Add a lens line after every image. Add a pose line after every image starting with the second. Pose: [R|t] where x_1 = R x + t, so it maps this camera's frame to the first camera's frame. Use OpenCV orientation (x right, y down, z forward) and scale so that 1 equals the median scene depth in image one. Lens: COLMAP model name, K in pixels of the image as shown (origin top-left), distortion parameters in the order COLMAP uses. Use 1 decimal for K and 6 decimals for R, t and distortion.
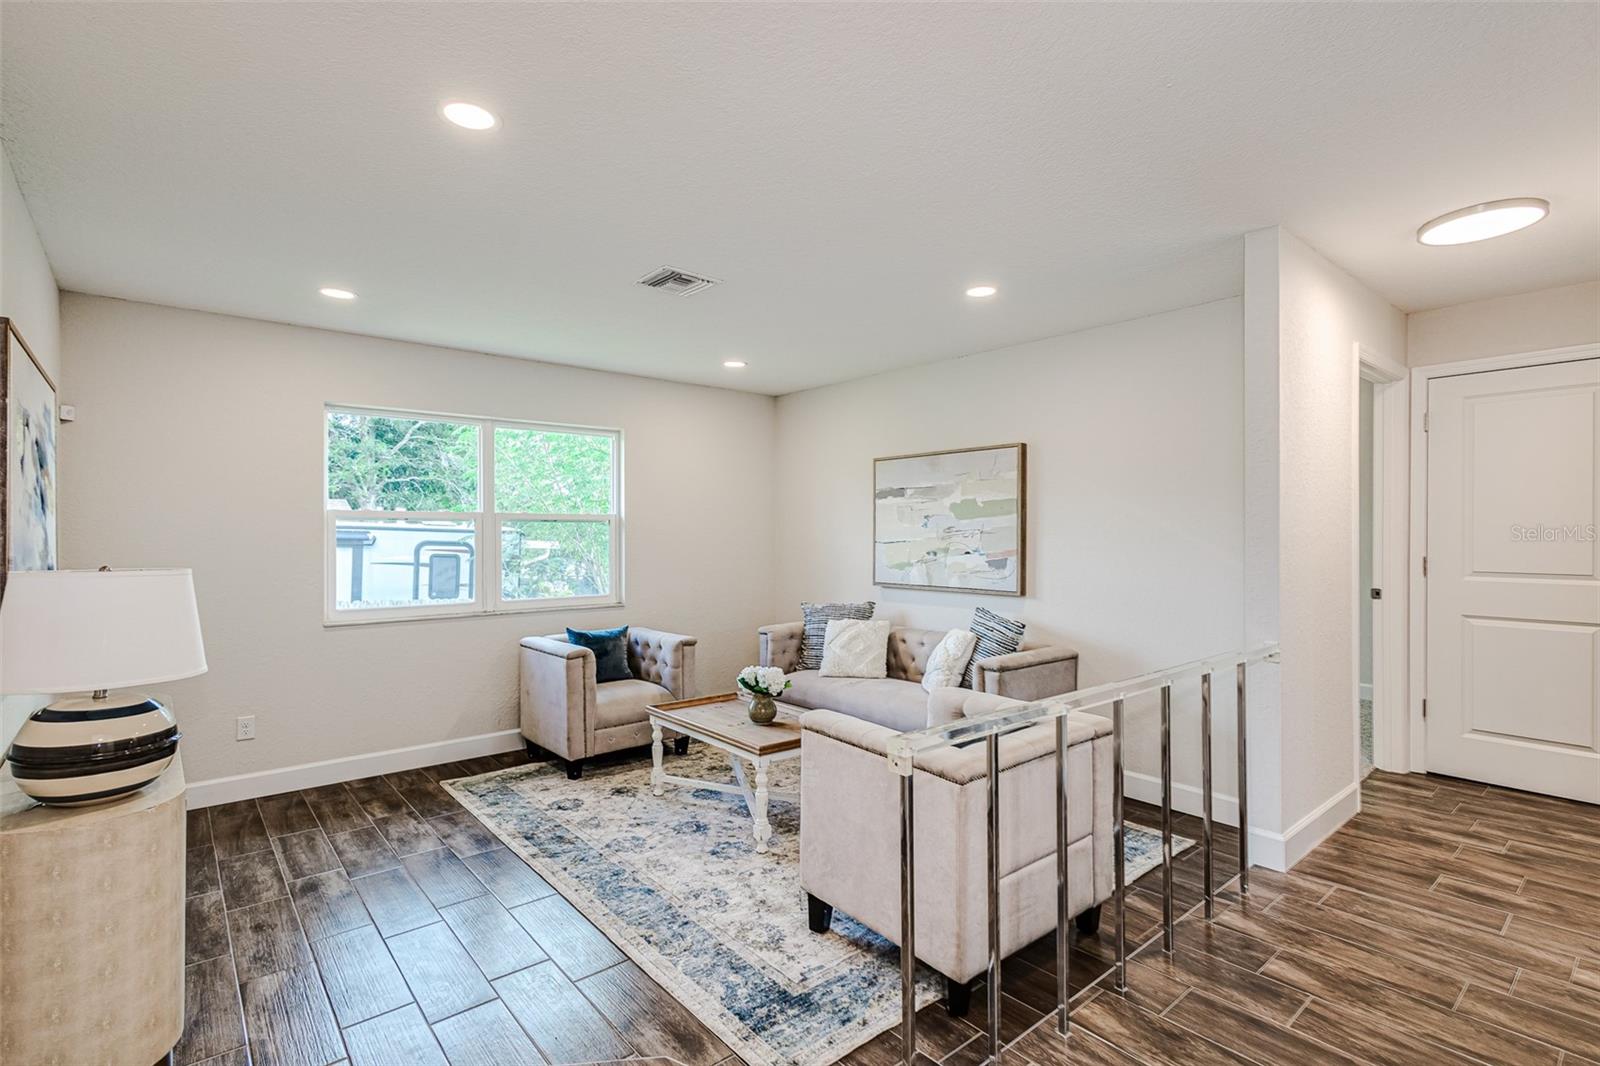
lens RADIAL K [[740.7, 0, 788.6], [0, 740.7, 533.8], [0, 0, 1]] dist [0.010320, -0.000893]
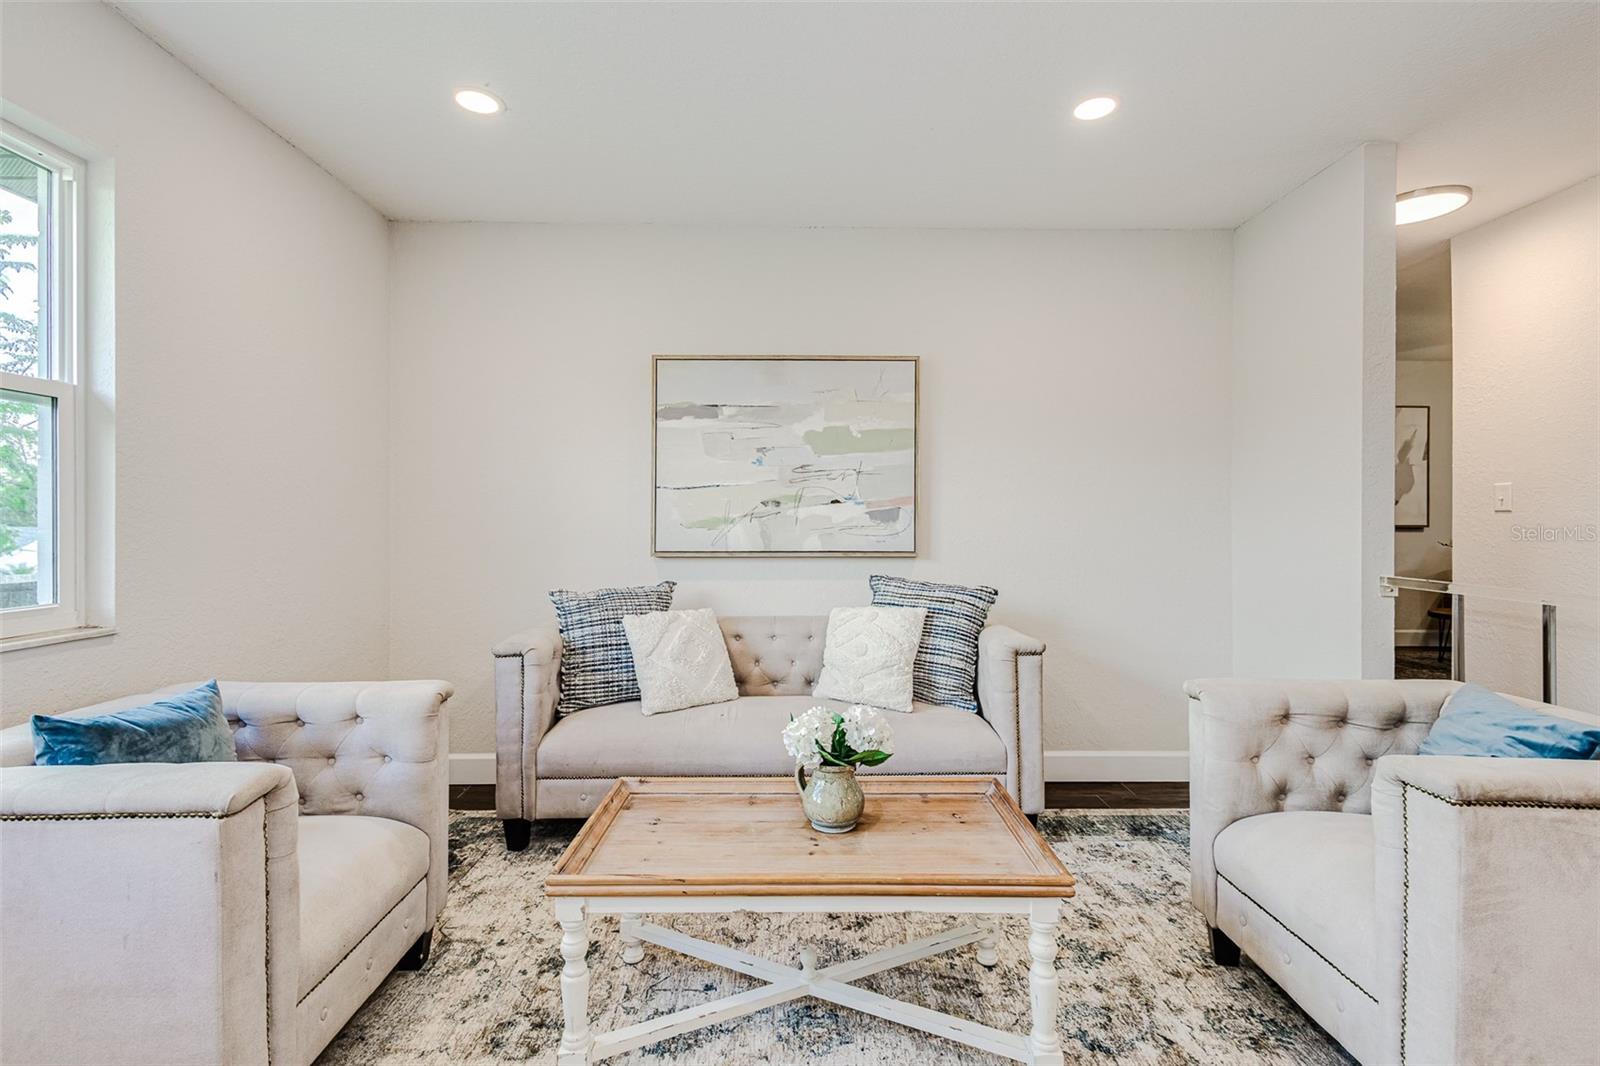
lens RADIAL K [[740.7, 0, 799.6], [0, 740.7, 528.2], [0, 0, 1]] dist [0.010320, -0.000893]
pose [[0.658128, -0.000903, 0.752906, -0.309830], [-0.001490, 0.999996, 0.002502, 0.048755], [-0.752905, -0.002769, 0.658123, 0.546155]]
